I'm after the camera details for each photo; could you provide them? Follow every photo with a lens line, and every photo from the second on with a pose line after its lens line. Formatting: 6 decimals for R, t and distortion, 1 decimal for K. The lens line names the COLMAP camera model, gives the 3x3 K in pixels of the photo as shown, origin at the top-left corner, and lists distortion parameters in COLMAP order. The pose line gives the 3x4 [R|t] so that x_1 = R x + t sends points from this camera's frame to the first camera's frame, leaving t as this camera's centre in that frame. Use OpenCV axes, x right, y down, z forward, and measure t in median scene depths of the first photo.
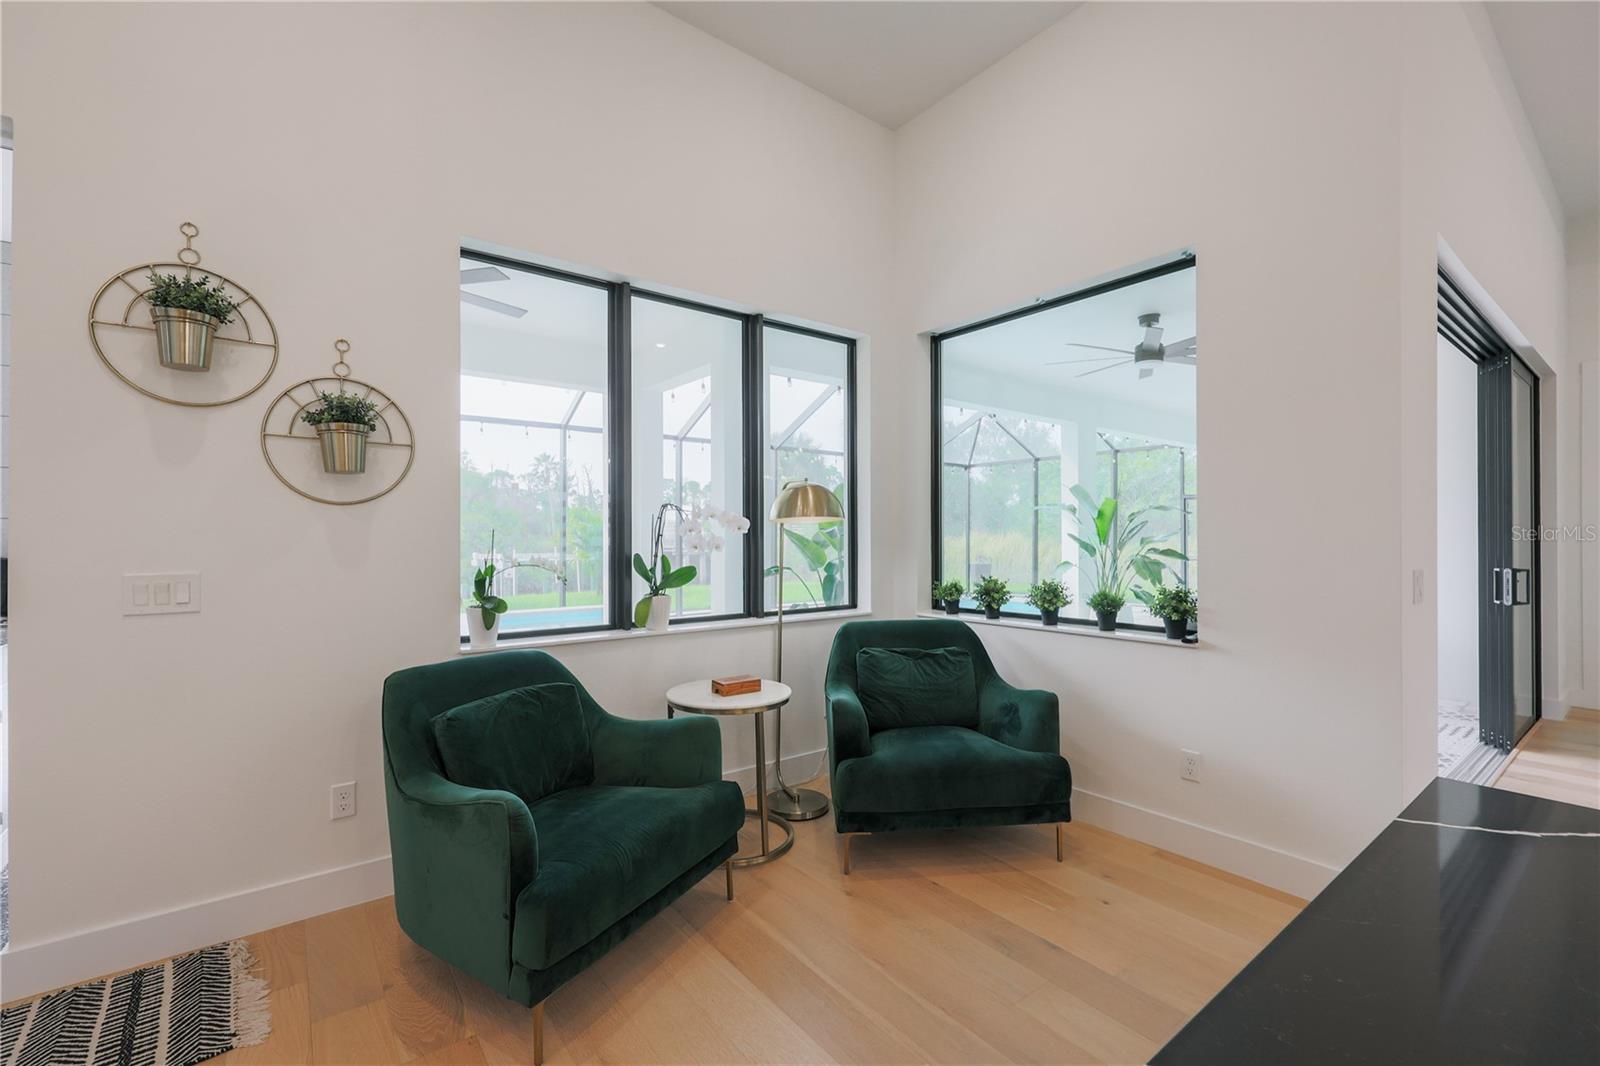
lens RADIAL K [[690.7, 0, 805.2], [0, 690.7, 530.1], [0, 0, 1]] dist [0.000739, -0.000220]
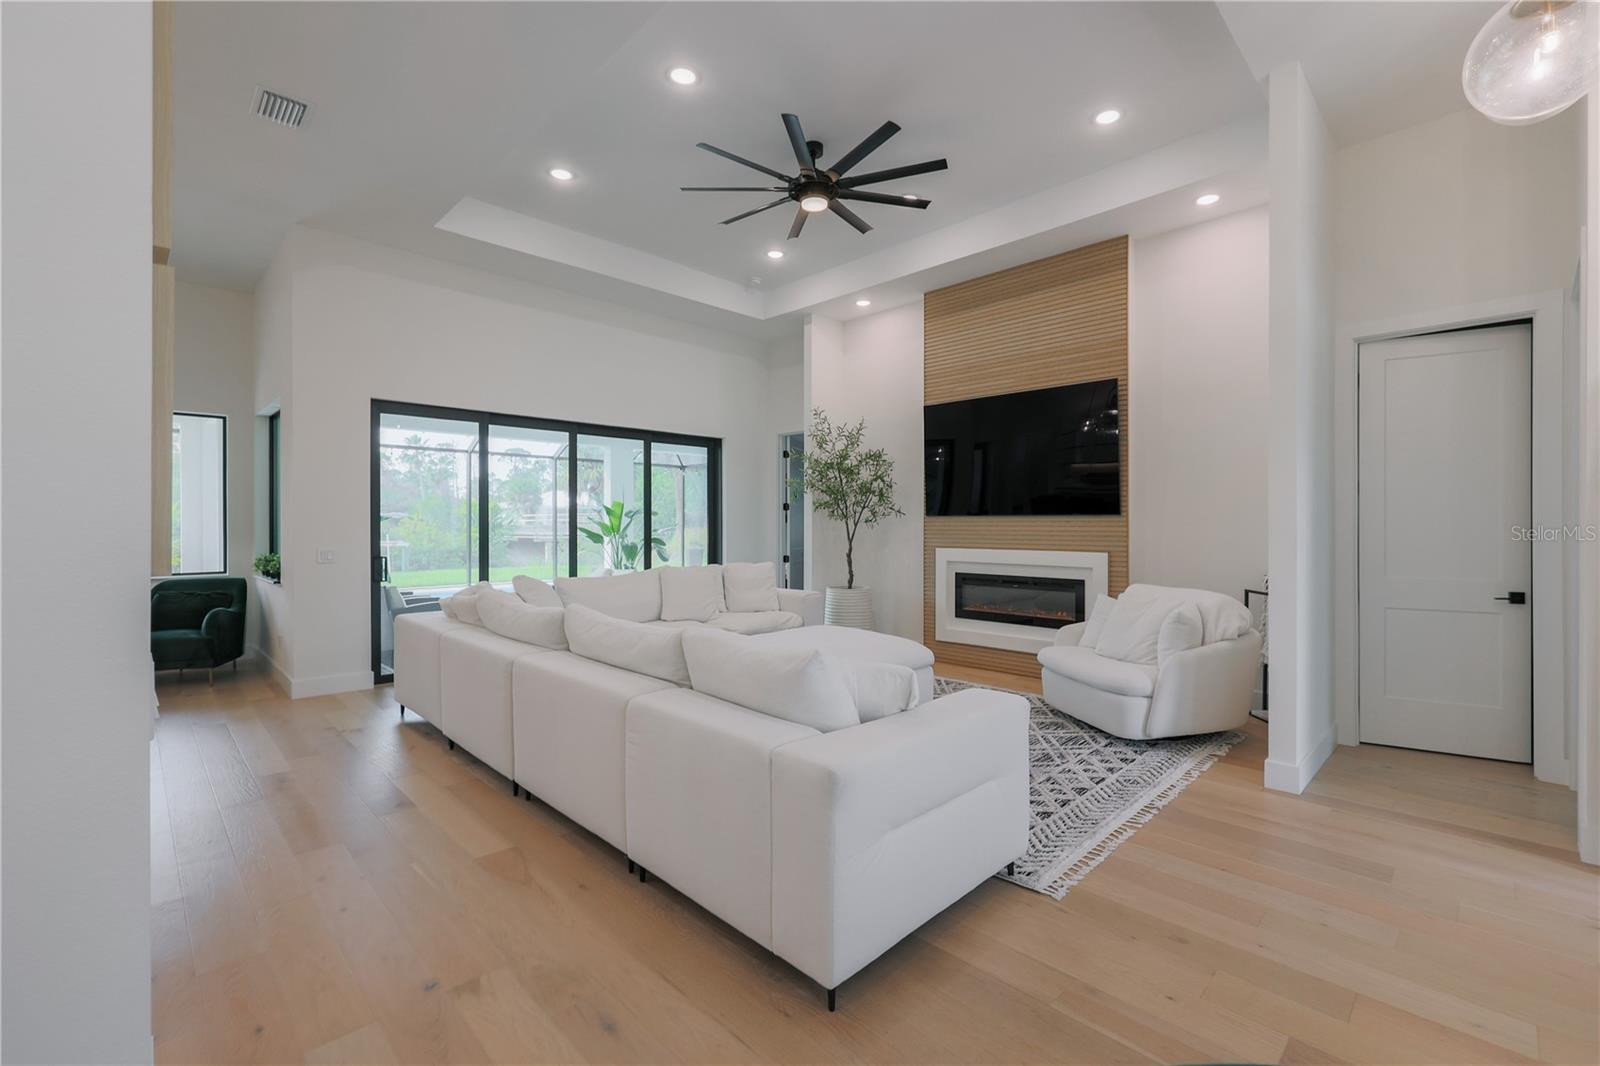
lens RADIAL K [[699.6, 0, 825.0], [0, 699.6, 526.9], [0, 0, 1]] dist [-0.000982, -0.000142]
pose [[0.989366, 0.000886, 0.145446, 1.623828], [-0.002406, 0.999944, 0.010275, -0.033596], [-0.145429, -0.010515, 0.989313, -1.160514]]
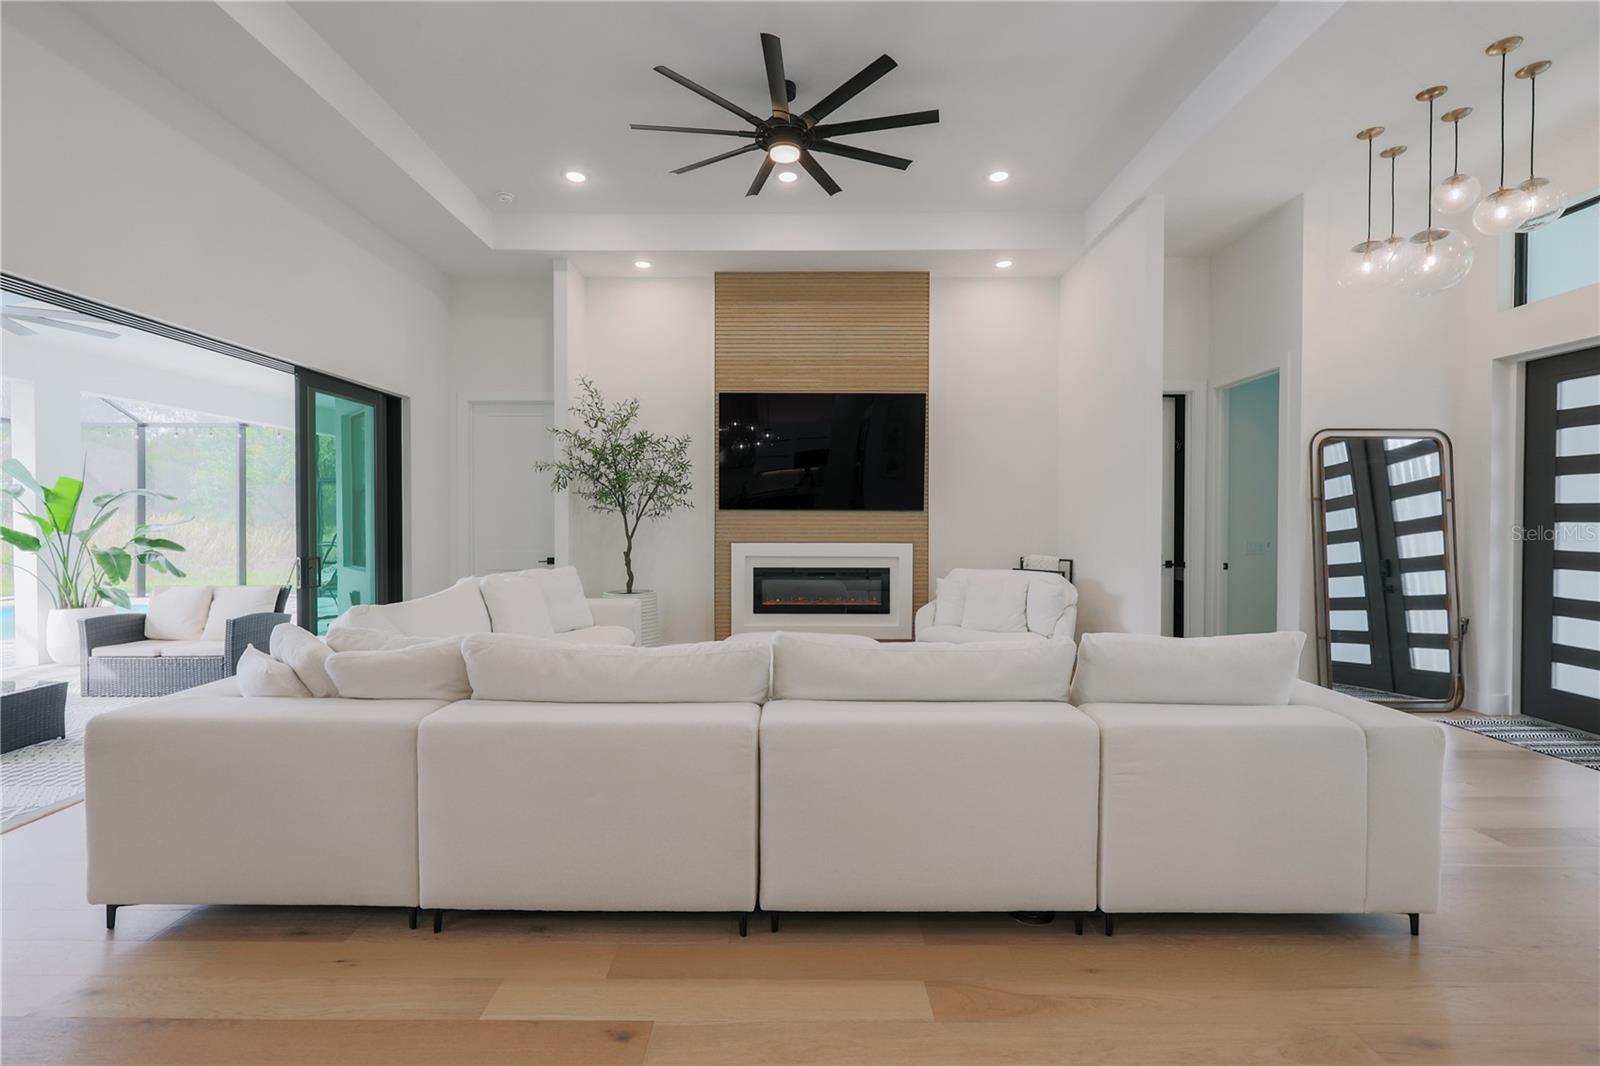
lens RADIAL K [[690.7, 0, 805.2], [0, 690.7, 530.1], [0, 0, 1]] dist [0.000739, -0.000220]
pose [[0.605193, -0.009809, 0.796018, 0.788562], [-0.008355, 0.999791, 0.018673, -0.026289], [-0.796035, -0.017952, 0.604984, -0.481907]]
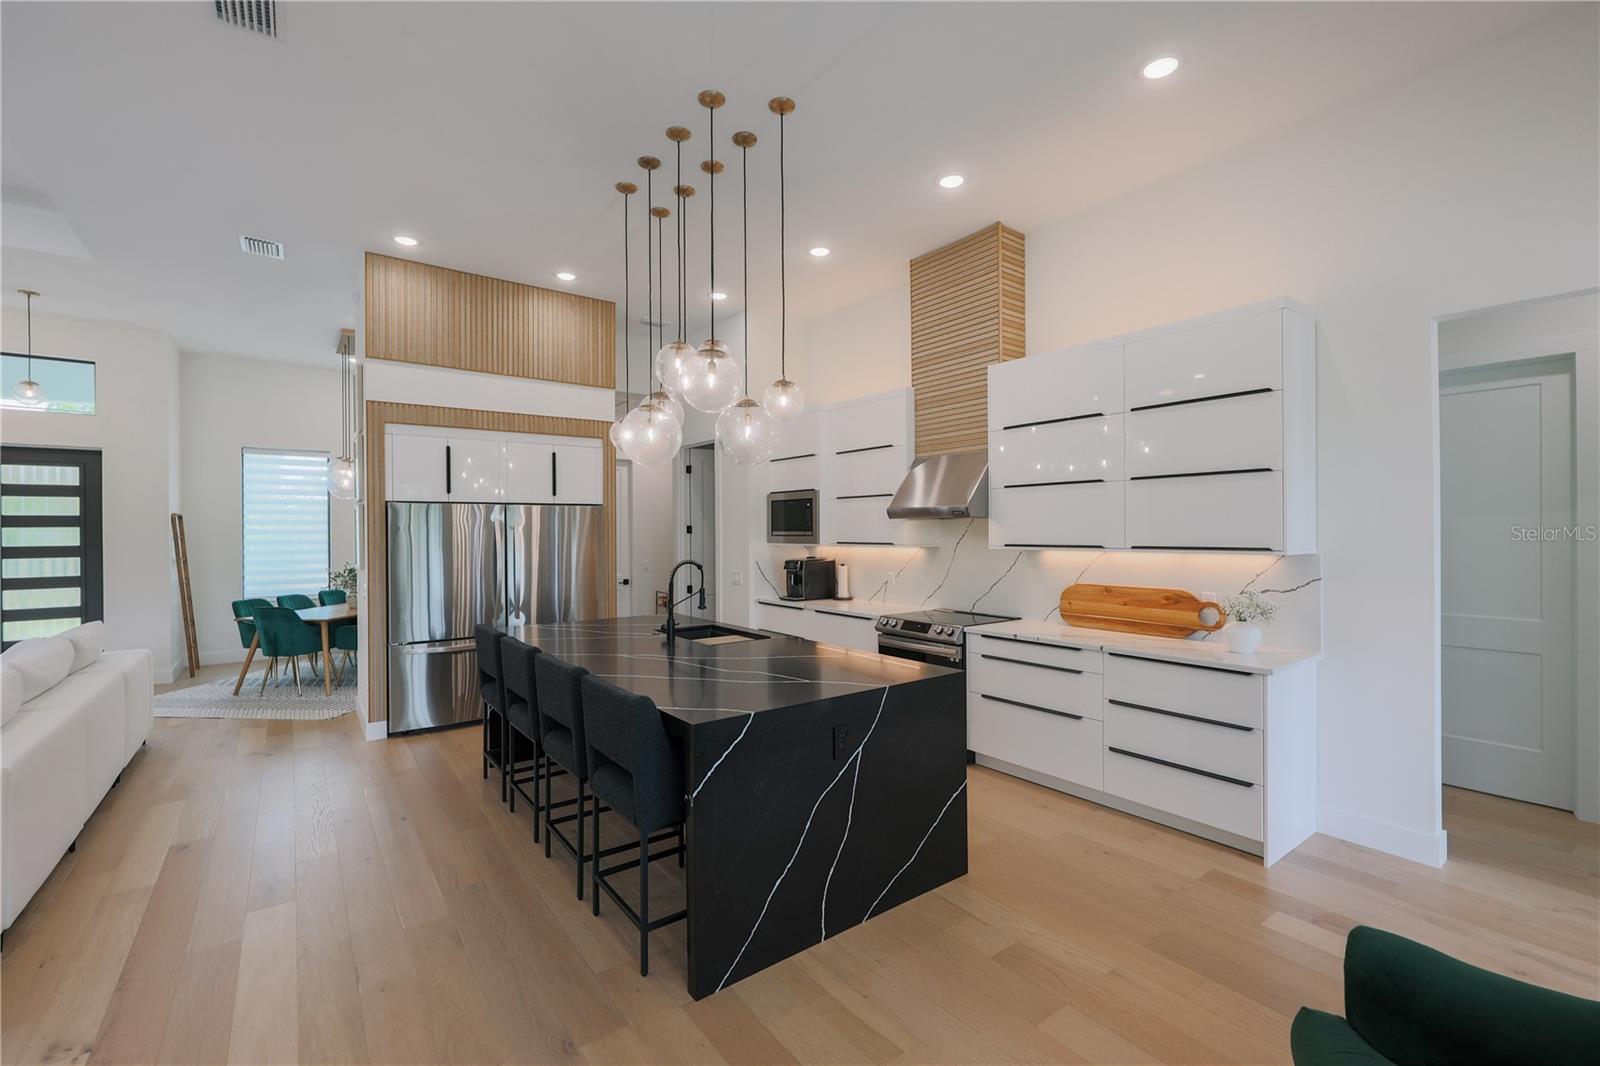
lens RADIAL K [[707.5, 0, 796.5], [0, 707.5, 529.8], [0, 0, 1]] dist [0.007722, -0.000247]
pose [[-0.999562, 0.009269, 0.028119, 0.156643], [0.009045, 0.999926, -0.008102, -0.077450], [-0.028192, -0.007844, -0.999572, 1.056816]]
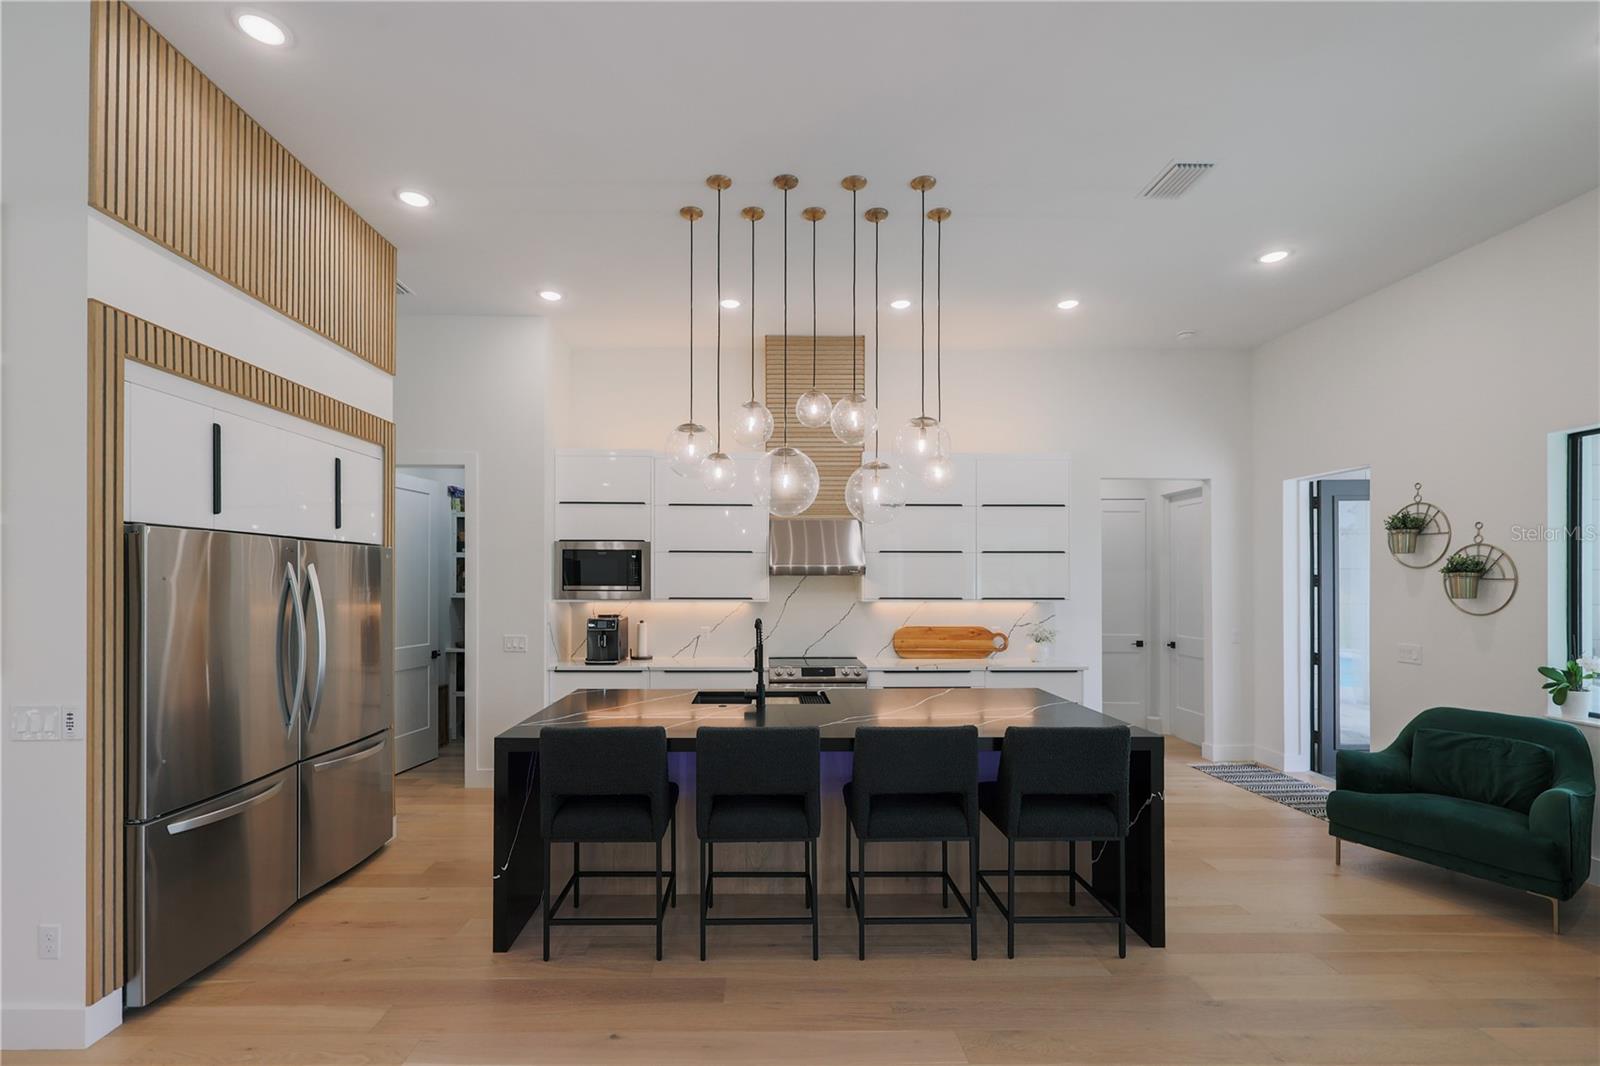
lens RADIAL K [[713.6, 0, 772.5], [0, 713.6, 578.9], [0, 0, 1]] dist [-0.002782, -0.000065]
pose [[-0.587785, 0.000102, -0.809017, 1.398068], [0.004127, 0.999987, -0.002872, -0.099328], [0.809007, -0.005027, -0.587778, 0.455748]]
